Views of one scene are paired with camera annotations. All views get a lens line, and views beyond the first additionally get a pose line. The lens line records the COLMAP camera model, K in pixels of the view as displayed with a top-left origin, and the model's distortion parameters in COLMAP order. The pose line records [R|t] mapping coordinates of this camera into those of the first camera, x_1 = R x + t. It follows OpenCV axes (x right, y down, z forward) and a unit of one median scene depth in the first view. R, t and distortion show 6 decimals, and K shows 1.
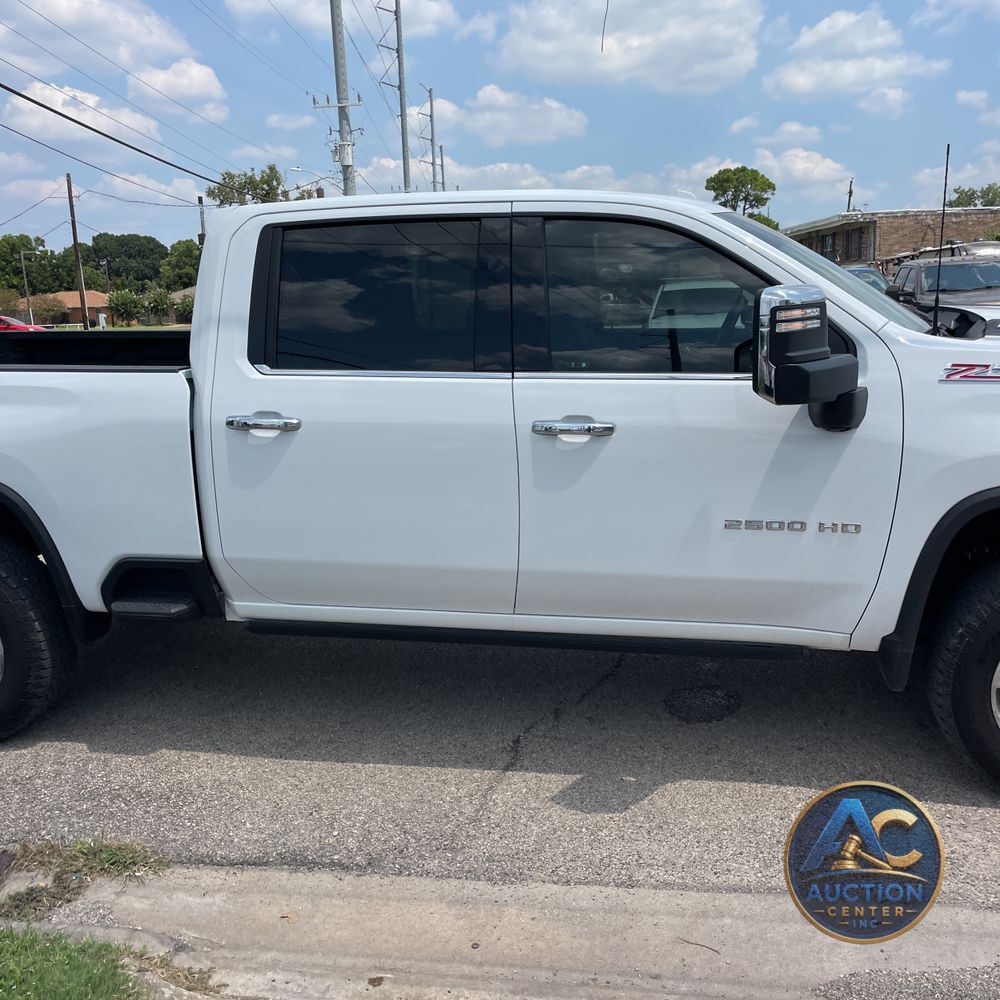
lens RADIAL K [[1005.6, 0, 516.0], [0, 1005.6, 514.3], [0, 0, 1]] dist [0.041199, -0.015035]
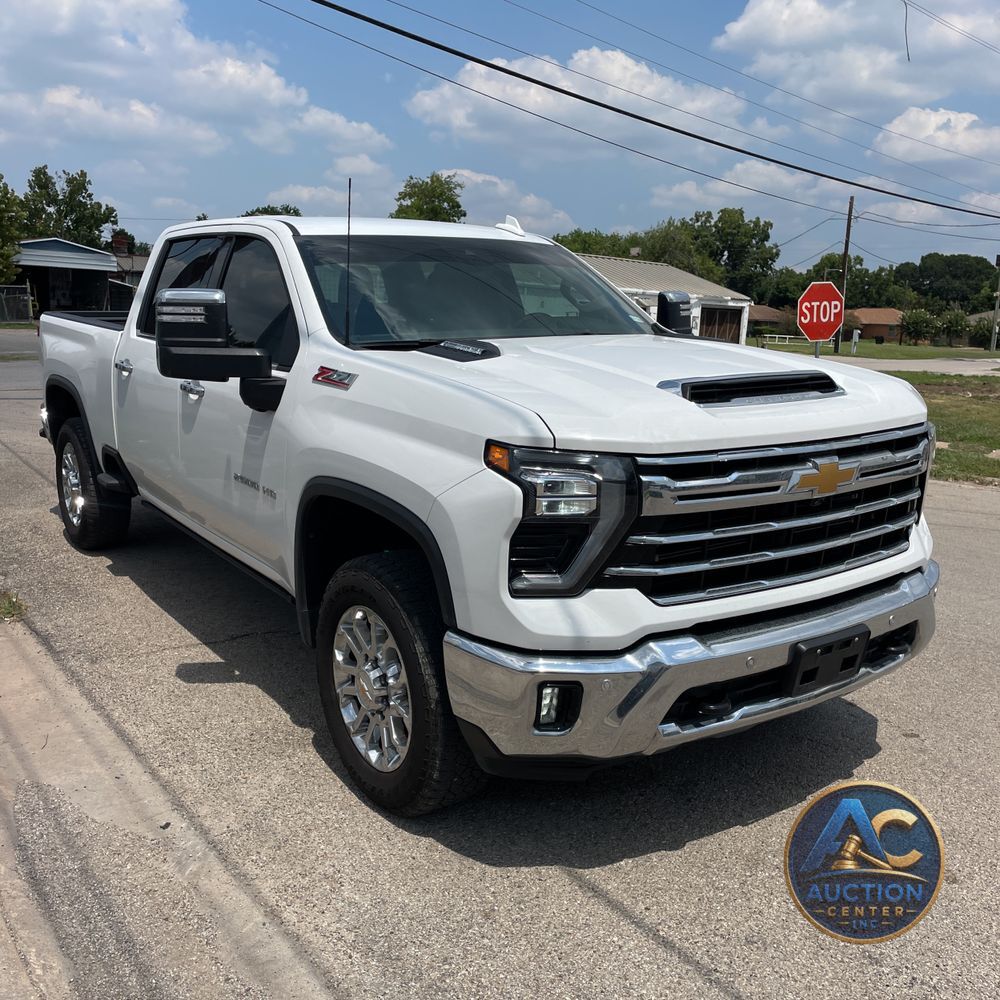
lens RADIAL K [[1009.3, 0, 496.1], [0, 1009.3, 482.4], [0, 0, 1]] dist [0.072465, -0.104667]
pose [[0.708555, 0.173973, -0.683874, 1.148304], [-0.207361, 0.977678, 0.033870, -0.083903], [0.674501, 0.117810, 0.728814, 0.263660]]
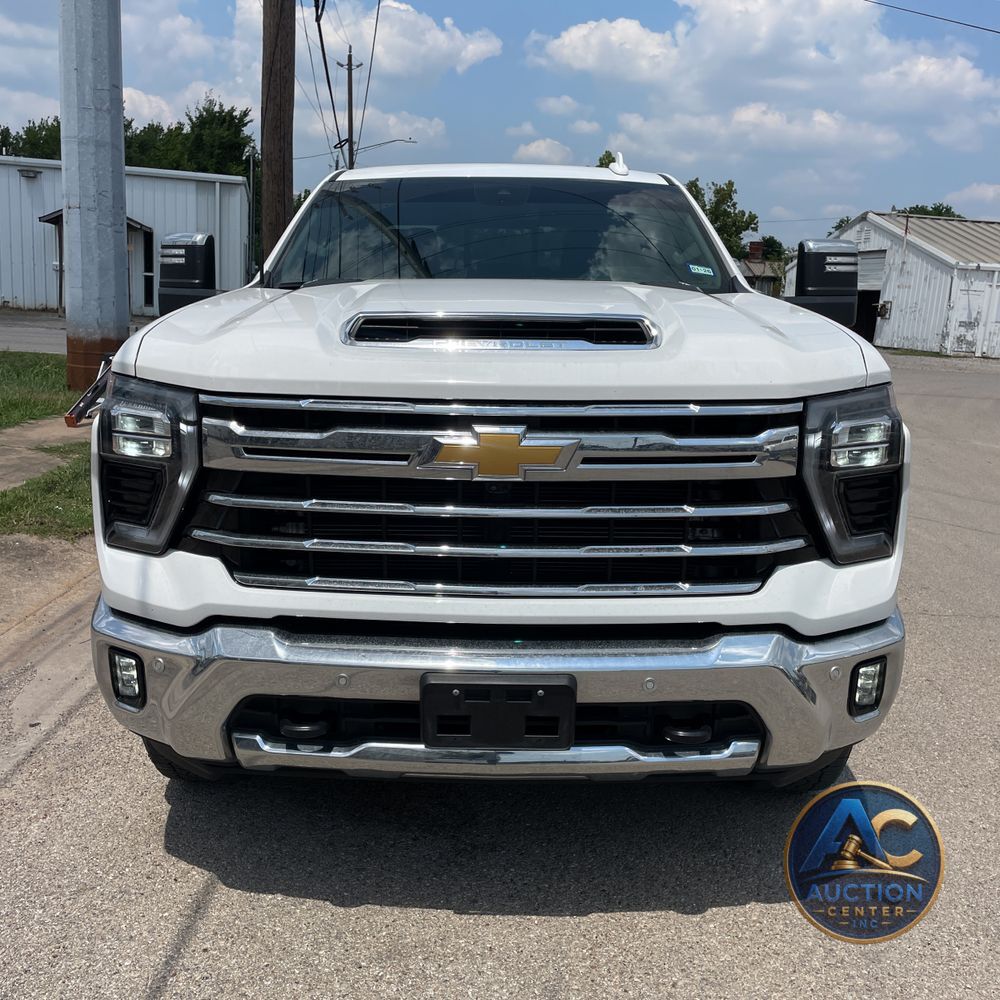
lens RADIAL K [[1009.3, 0, 496.1], [0, 1009.3, 482.4], [0, 0, 1]] dist [0.072465, -0.104667]
pose [[0.168033, 0.223250, -0.960169, 1.332827], [-0.263375, 0.948778, 0.174509, -0.199919], [0.949947, 0.223561, 0.218224, 0.916467]]
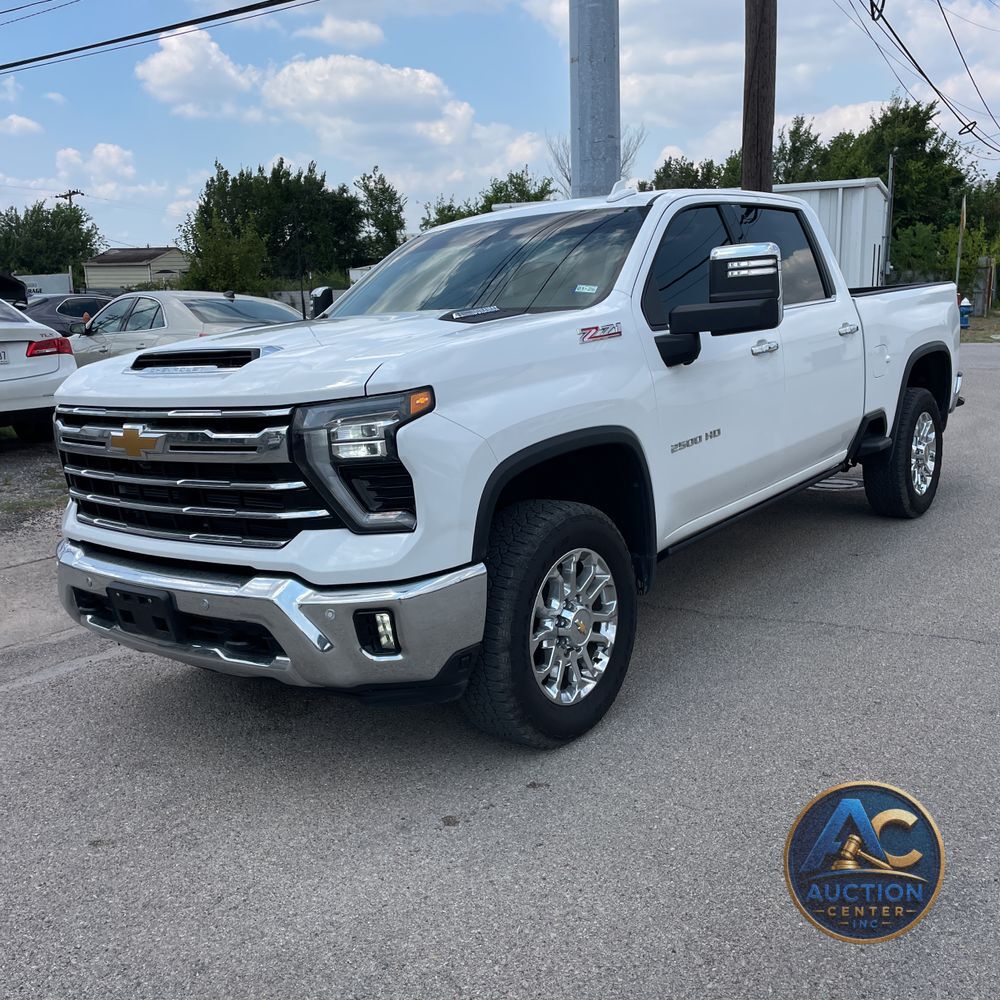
lens RADIAL K [[1009.3, 0, 496.1], [0, 1009.3, 482.4], [0, 0, 1]] dist [0.072465, -0.104667]
pose [[-0.465160, 0.211097, -0.859688, 1.408521], [-0.139052, 0.941671, 0.306465, -0.401086], [0.874237, 0.262097, -0.408675, 1.692503]]
